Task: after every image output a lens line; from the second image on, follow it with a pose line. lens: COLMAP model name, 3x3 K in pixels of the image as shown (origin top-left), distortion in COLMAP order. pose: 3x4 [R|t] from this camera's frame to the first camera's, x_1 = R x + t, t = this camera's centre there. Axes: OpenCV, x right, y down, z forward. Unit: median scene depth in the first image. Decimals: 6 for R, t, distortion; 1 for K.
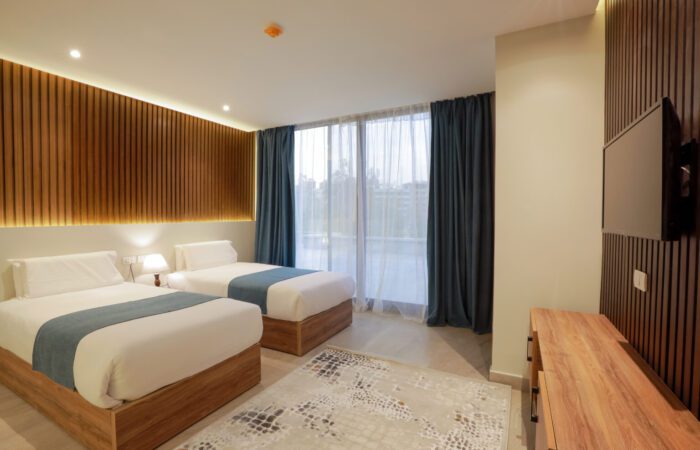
lens RADIAL K [[320.7, 0, 350.0], [0, 320.7, 227.2], [0, 0, 1]] dist [-0.000269, 0.001175]
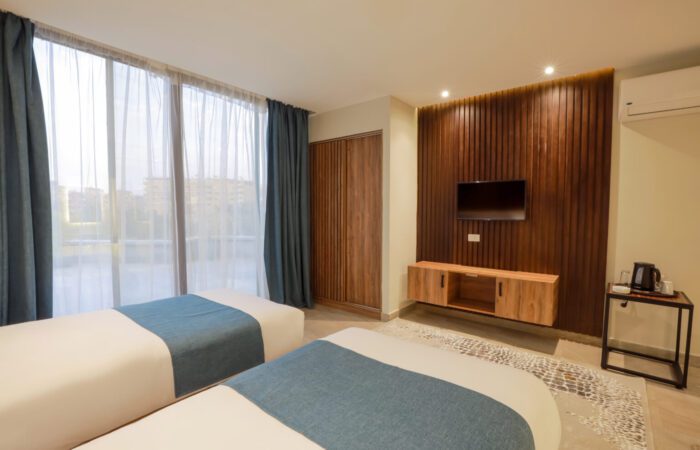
lens RADIAL K [[320.7, 0, 350.0], [0, 320.7, 227.2], [0, 0, 1]] dist [-0.000269, 0.001175]
pose [[0.190674, -0.074874, 0.978794, -0.618286], [0.016674, 0.997190, 0.073034, -0.051341], [-0.981512, 0.002395, 0.191386, 0.493471]]
